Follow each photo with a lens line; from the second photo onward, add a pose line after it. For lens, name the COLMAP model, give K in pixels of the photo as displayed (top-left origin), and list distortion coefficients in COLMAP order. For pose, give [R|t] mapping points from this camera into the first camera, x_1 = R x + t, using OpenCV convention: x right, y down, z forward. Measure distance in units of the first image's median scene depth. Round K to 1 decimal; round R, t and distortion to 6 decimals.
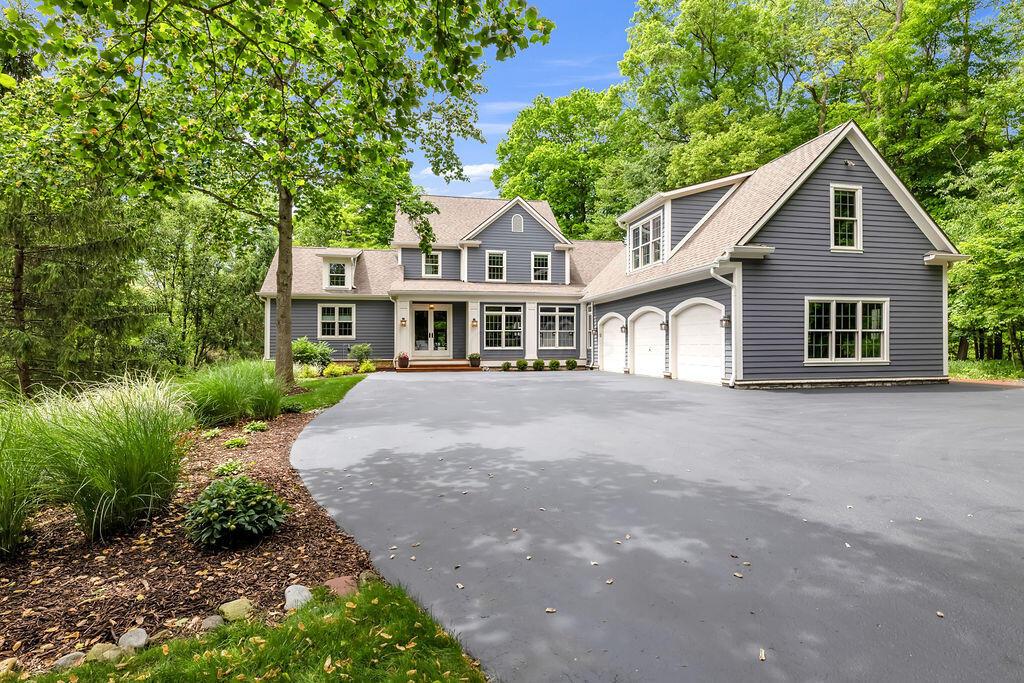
lens RADIAL K [[499.8, 0, 492.1], [0, 499.8, 342.7], [0, 0, 1]] dist [-0.002004, -0.000376]
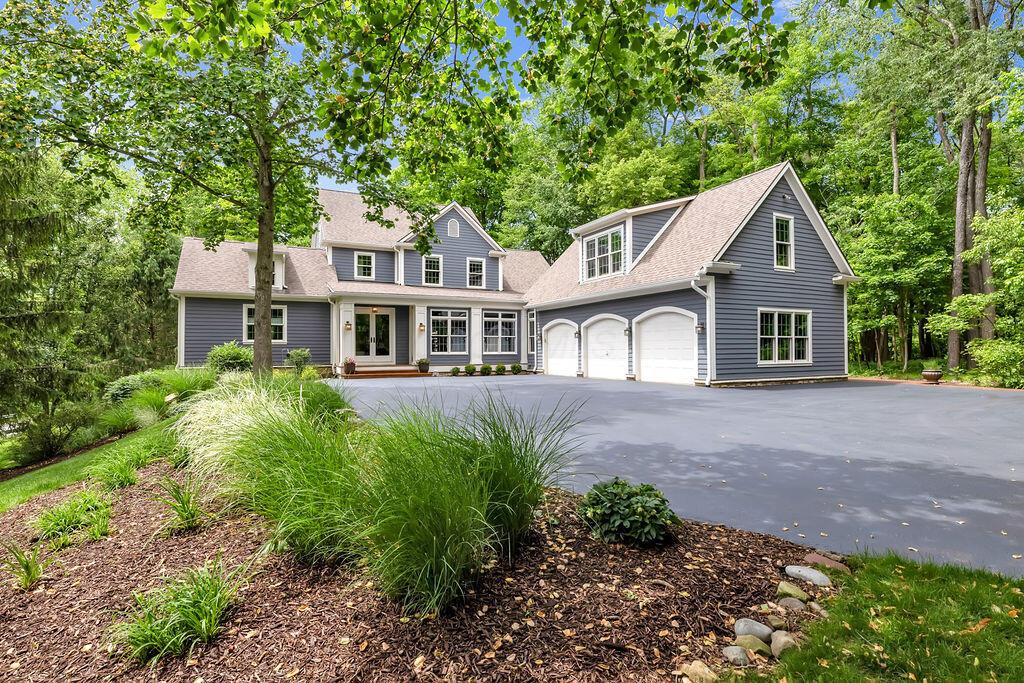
lens RADIAL K [[505.4, 0, 481.6], [0, 505.4, 343.7], [0, 0, 1]] dist [-0.001695, 0.000016]
pose [[0.965385, 0.002779, 0.260815, -0.179390], [0.000091, 0.999940, -0.010992, 0.002898], [-0.260830, 0.010635, 0.965326, 0.016809]]
